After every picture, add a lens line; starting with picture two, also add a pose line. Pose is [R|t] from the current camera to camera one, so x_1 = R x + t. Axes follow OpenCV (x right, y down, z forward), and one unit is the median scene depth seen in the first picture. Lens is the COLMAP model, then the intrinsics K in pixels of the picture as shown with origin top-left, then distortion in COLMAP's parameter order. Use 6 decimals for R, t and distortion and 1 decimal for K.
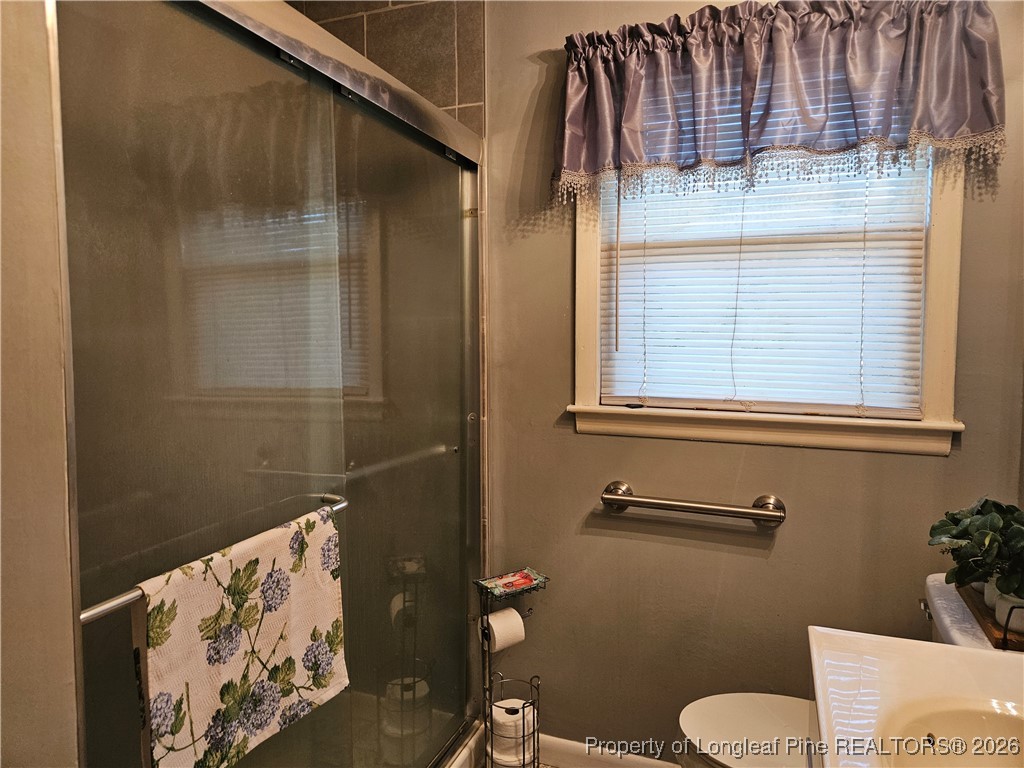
lens RADIAL K [[679.7, 0, 509.6], [0, 679.7, 382.7], [0, 0, 1]] dist [0.085568, -0.074763]
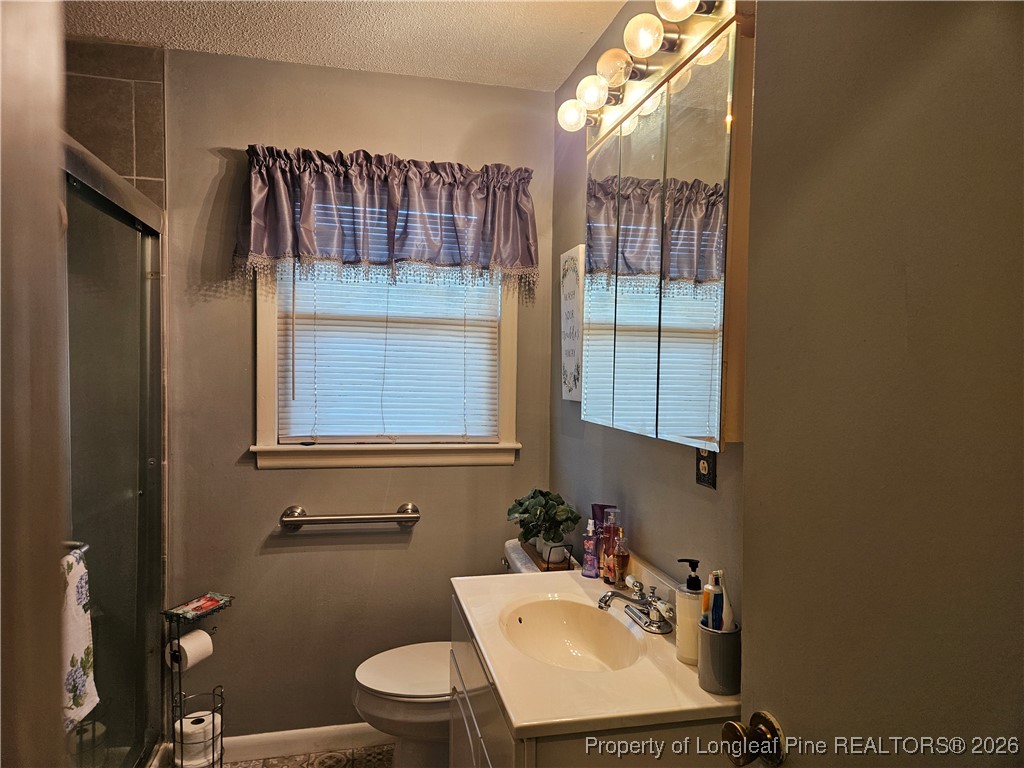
lens RADIAL K [[721.9, 0, 523.4], [0, 721.9, 385.3], [0, 0, 1]] dist [0.095972, -0.086830]
pose [[0.813203, -0.005344, 0.581956, -0.287941], [0.021754, 0.999538, -0.021221, -0.037875], [-0.581574, 0.029917, 0.812944, -0.333870]]
